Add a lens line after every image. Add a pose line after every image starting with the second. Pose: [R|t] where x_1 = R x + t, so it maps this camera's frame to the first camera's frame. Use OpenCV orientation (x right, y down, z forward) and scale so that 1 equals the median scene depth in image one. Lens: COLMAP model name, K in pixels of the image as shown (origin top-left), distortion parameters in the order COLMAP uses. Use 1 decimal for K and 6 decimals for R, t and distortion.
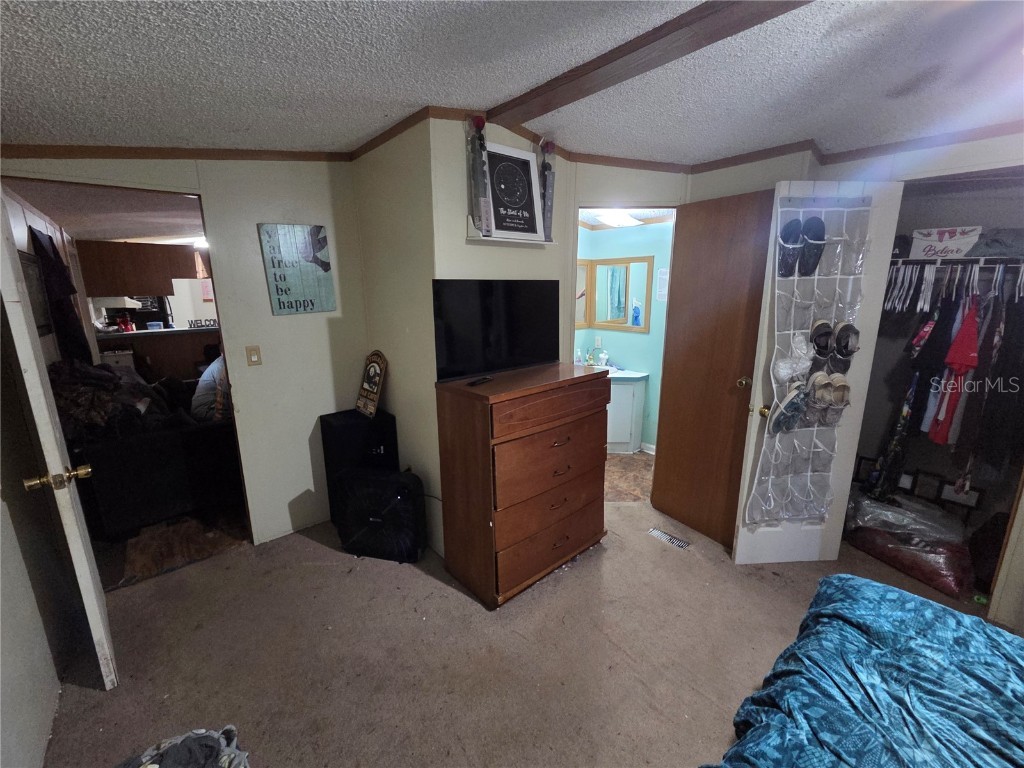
lens RADIAL K [[417.0, 0, 508.0], [0, 417.0, 378.1], [0, 0, 1]] dist [-0.001299, -0.000178]
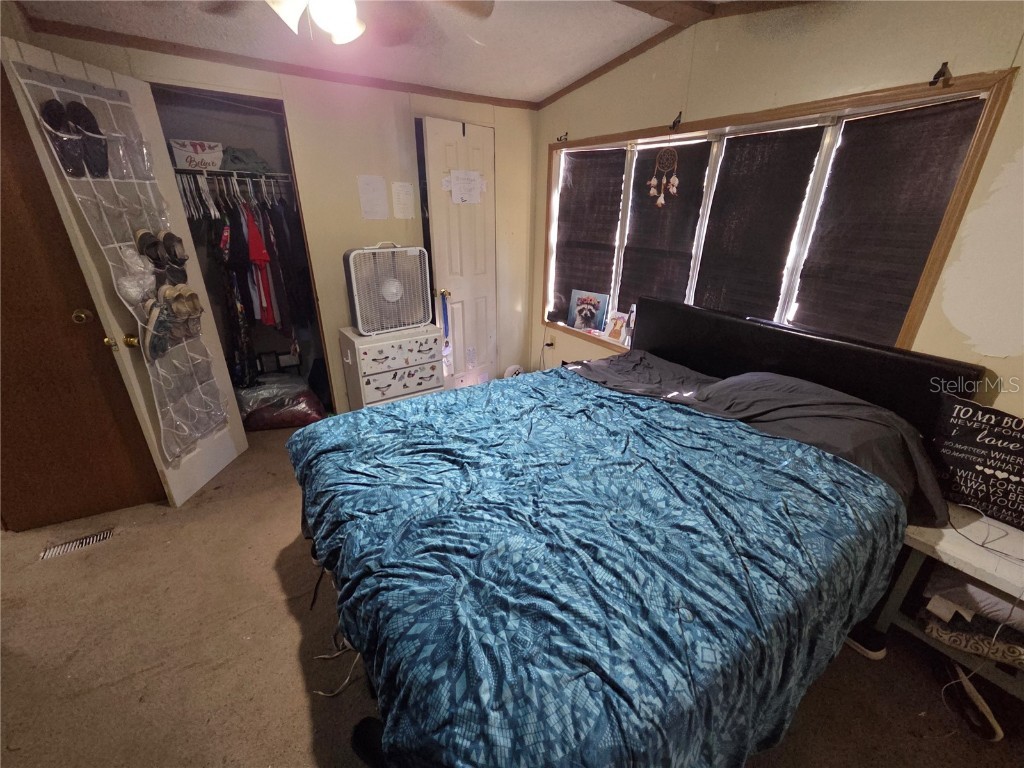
lens RADIAL K [[417.0, 0, 508.0], [0, 417.0, 378.1], [0, 0, 1]] dist [-0.001299, -0.000178]
pose [[0.108707, -0.373282, 0.921327, -0.143841], [0.205377, 0.915257, 0.346590, 0.011006], [-0.972627, 0.151543, 0.176159, 0.082733]]
